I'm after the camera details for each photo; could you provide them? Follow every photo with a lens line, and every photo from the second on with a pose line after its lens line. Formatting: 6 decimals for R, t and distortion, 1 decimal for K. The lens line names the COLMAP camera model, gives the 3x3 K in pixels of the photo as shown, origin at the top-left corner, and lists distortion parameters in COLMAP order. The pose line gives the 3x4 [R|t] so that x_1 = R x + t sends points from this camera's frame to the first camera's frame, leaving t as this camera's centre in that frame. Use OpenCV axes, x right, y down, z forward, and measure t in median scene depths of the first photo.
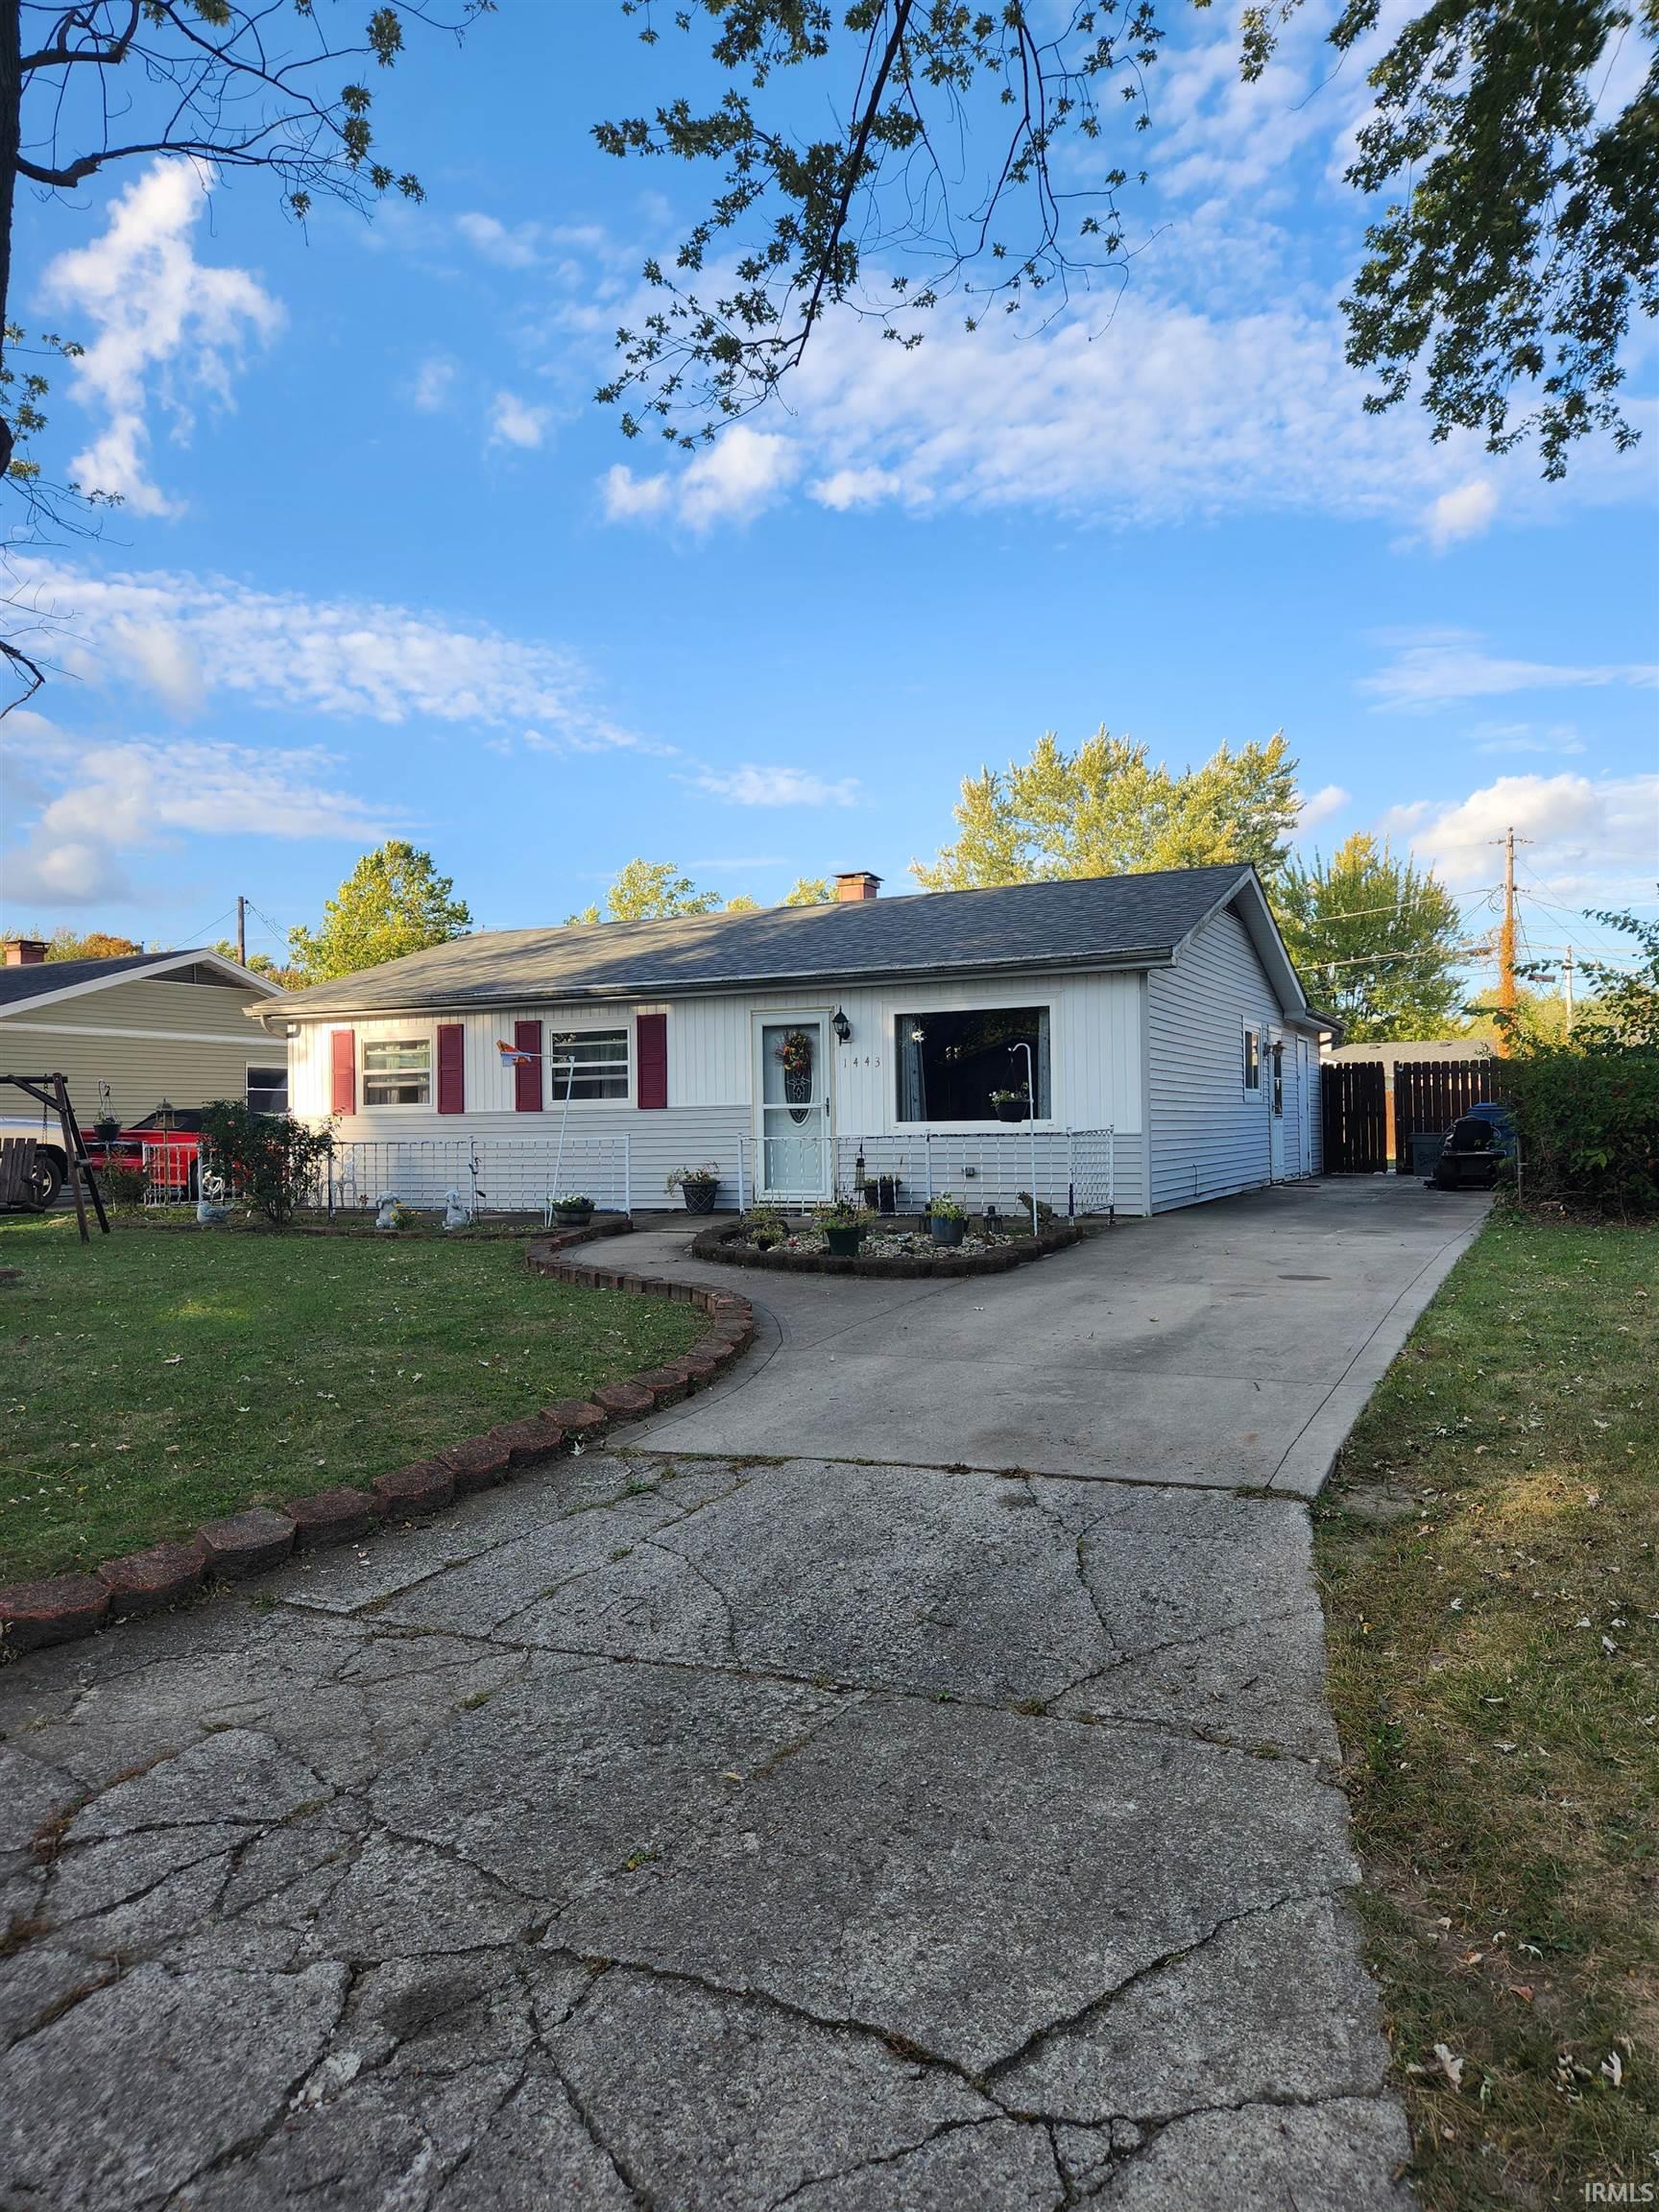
lens RADIAL K [[1489.5, 0, 849.4], [0, 1489.5, 1090.6], [0, 0, 1]] dist [0.076762, -0.067228]
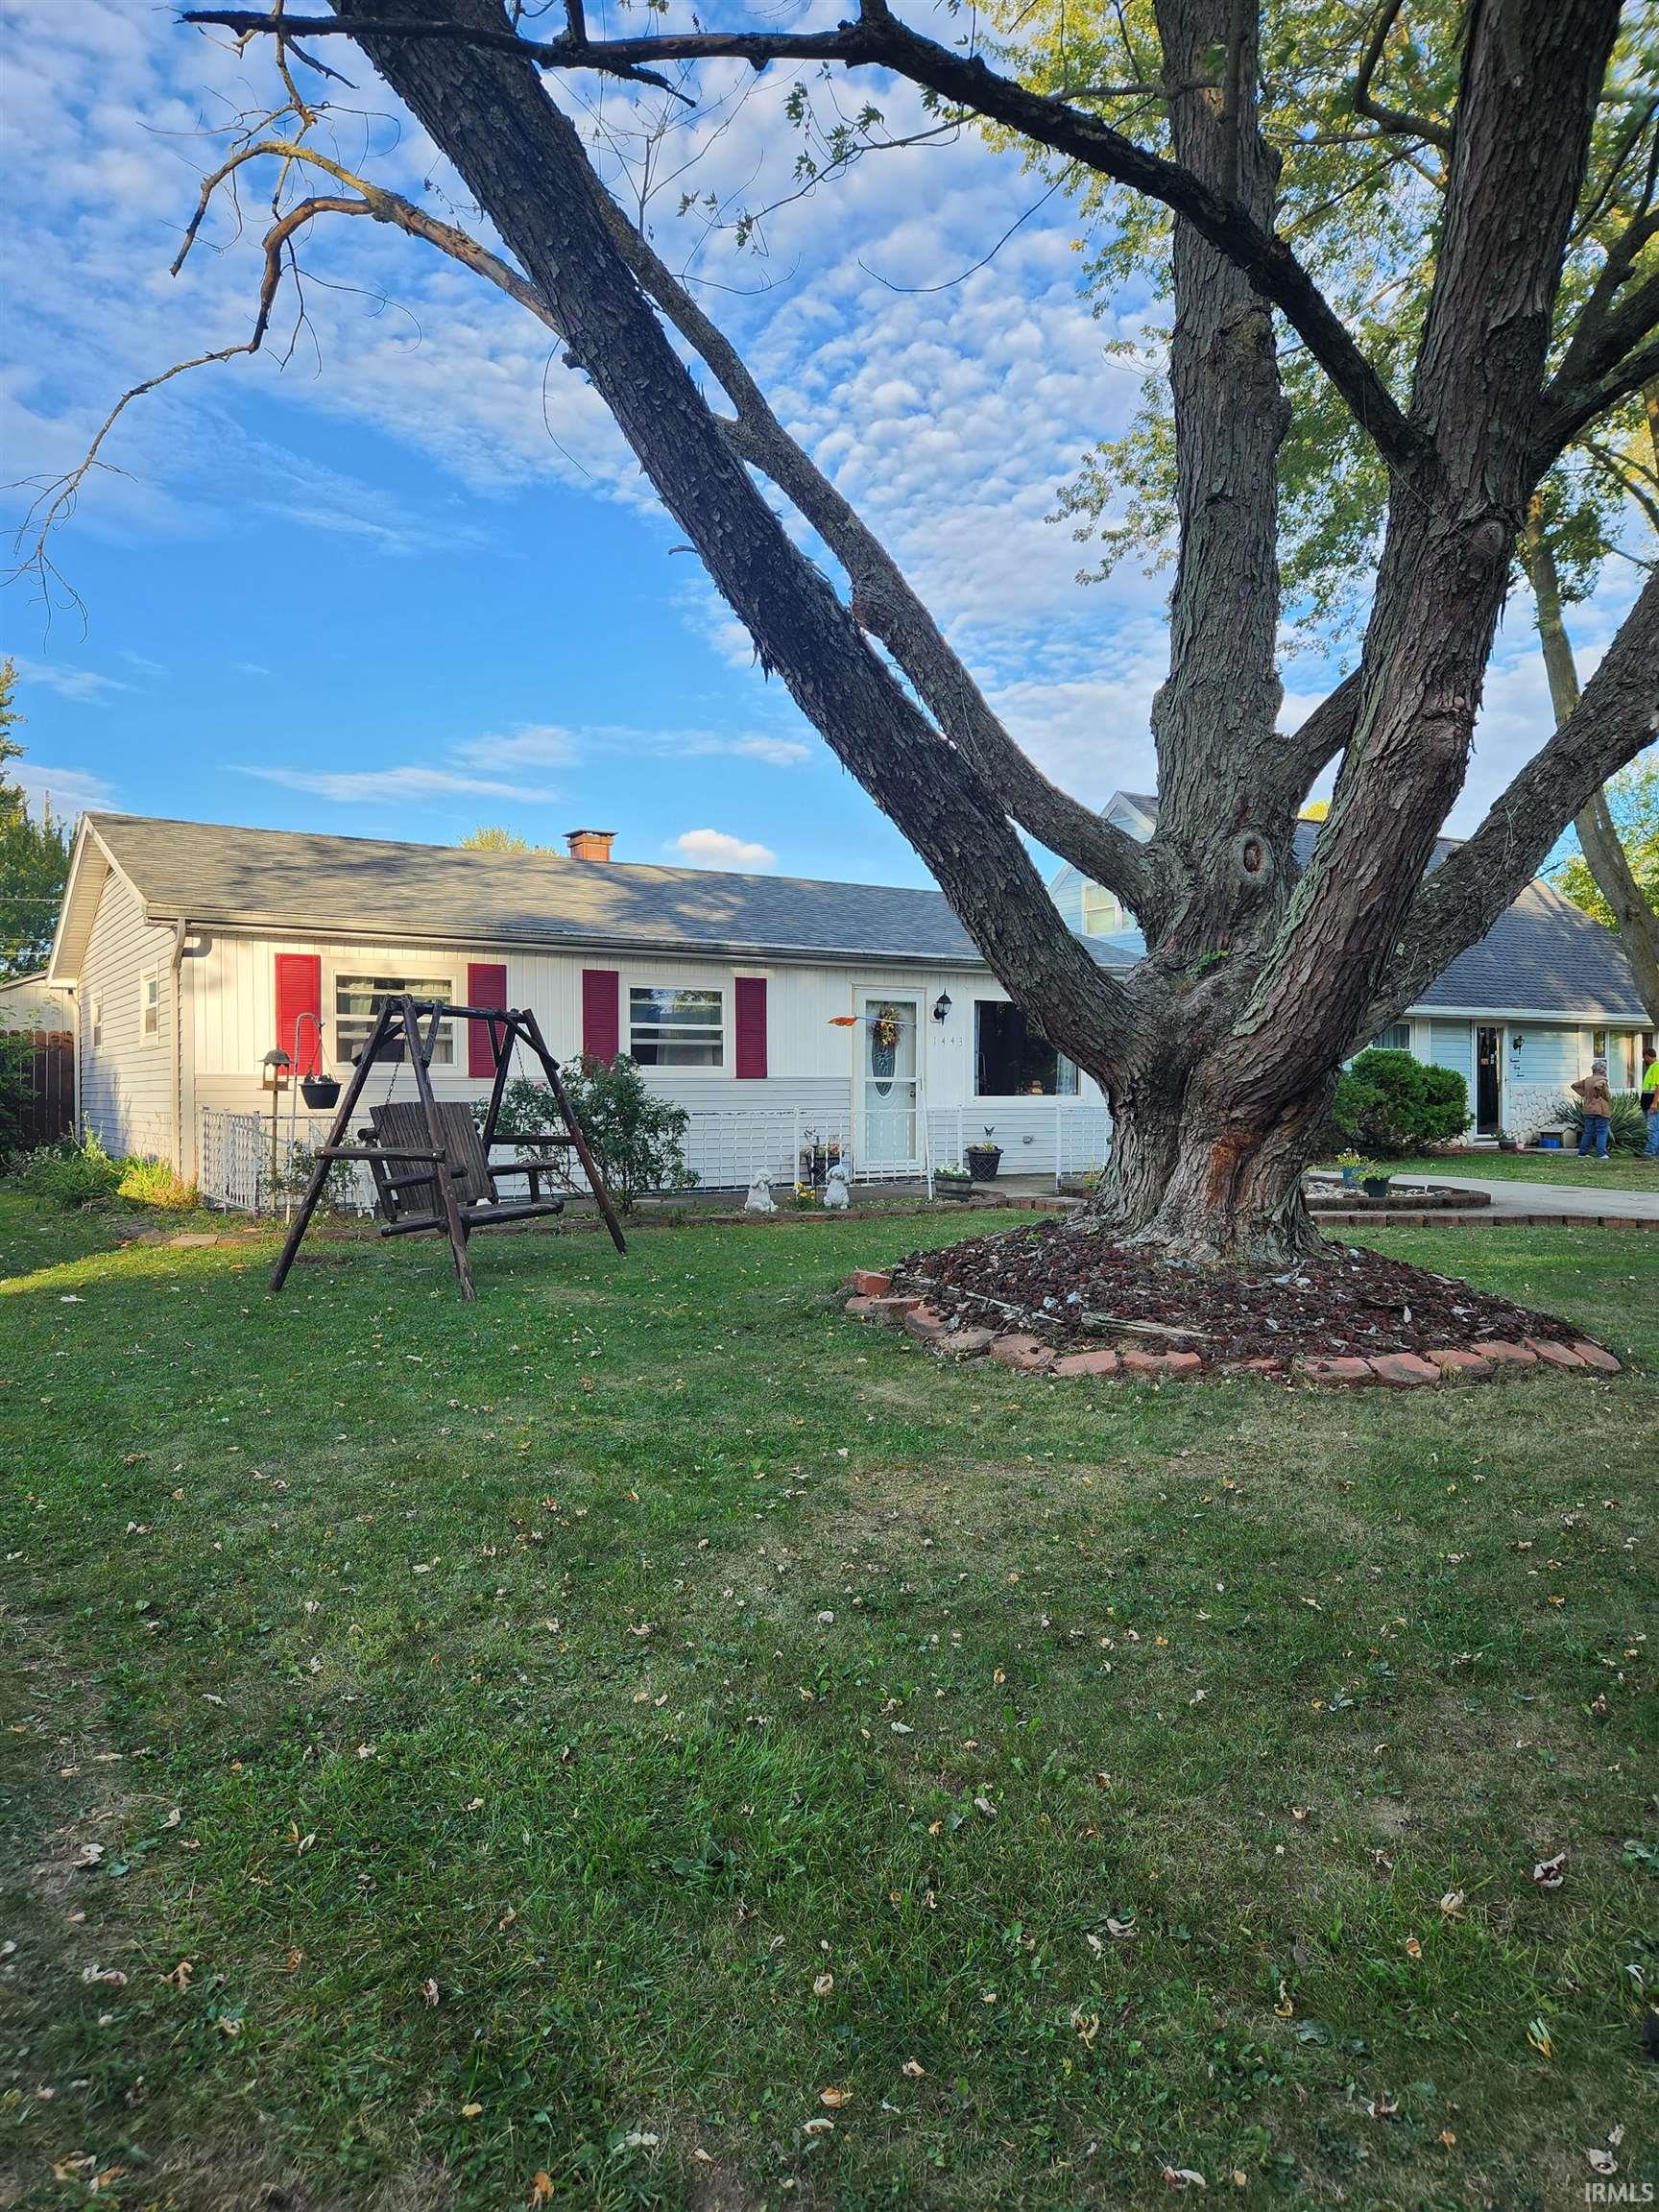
lens RADIAL K [[1489.5, 0, 849.4], [0, 1489.5, 1090.6], [0, 0, 1]] dist [0.076762, -0.067228]
pose [[0.504224, 0.017486, 0.863396, -0.901751], [-0.021913, 0.999732, -0.007449, 0.025176], [-0.863295, -0.015164, 0.504472, 0.473843]]
